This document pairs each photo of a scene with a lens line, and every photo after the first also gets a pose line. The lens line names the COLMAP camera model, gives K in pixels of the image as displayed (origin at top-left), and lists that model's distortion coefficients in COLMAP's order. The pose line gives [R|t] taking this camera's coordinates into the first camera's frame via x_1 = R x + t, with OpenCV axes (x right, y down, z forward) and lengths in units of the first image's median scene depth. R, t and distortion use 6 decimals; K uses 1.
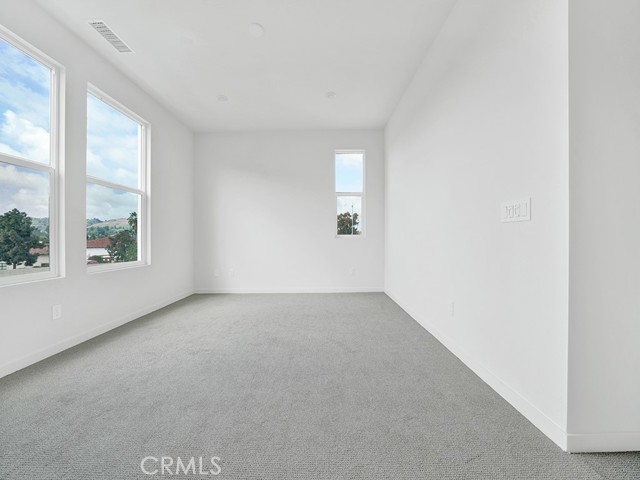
lens RADIAL K [[235.0, 0, 317.5], [0, 235.0, 238.6], [0, 0, 1]] dist [-0.019155, 0.000390]
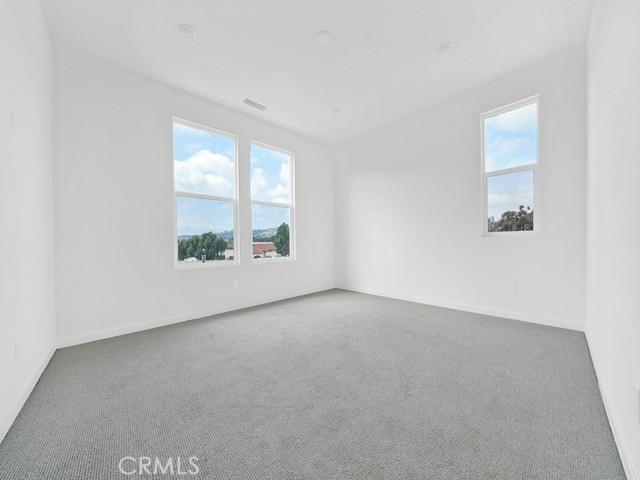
lens RADIAL K [[232.6, 0, 318.4], [0, 232.6, 242.5], [0, 0, 1]] dist [-0.023367, -0.000016]
pose [[0.664312, -0.000262, -0.747456, 0.389391], [0.011436, 0.999886, 0.009814, -0.000108], [0.747368, -0.015068, 0.664239, 0.250683]]
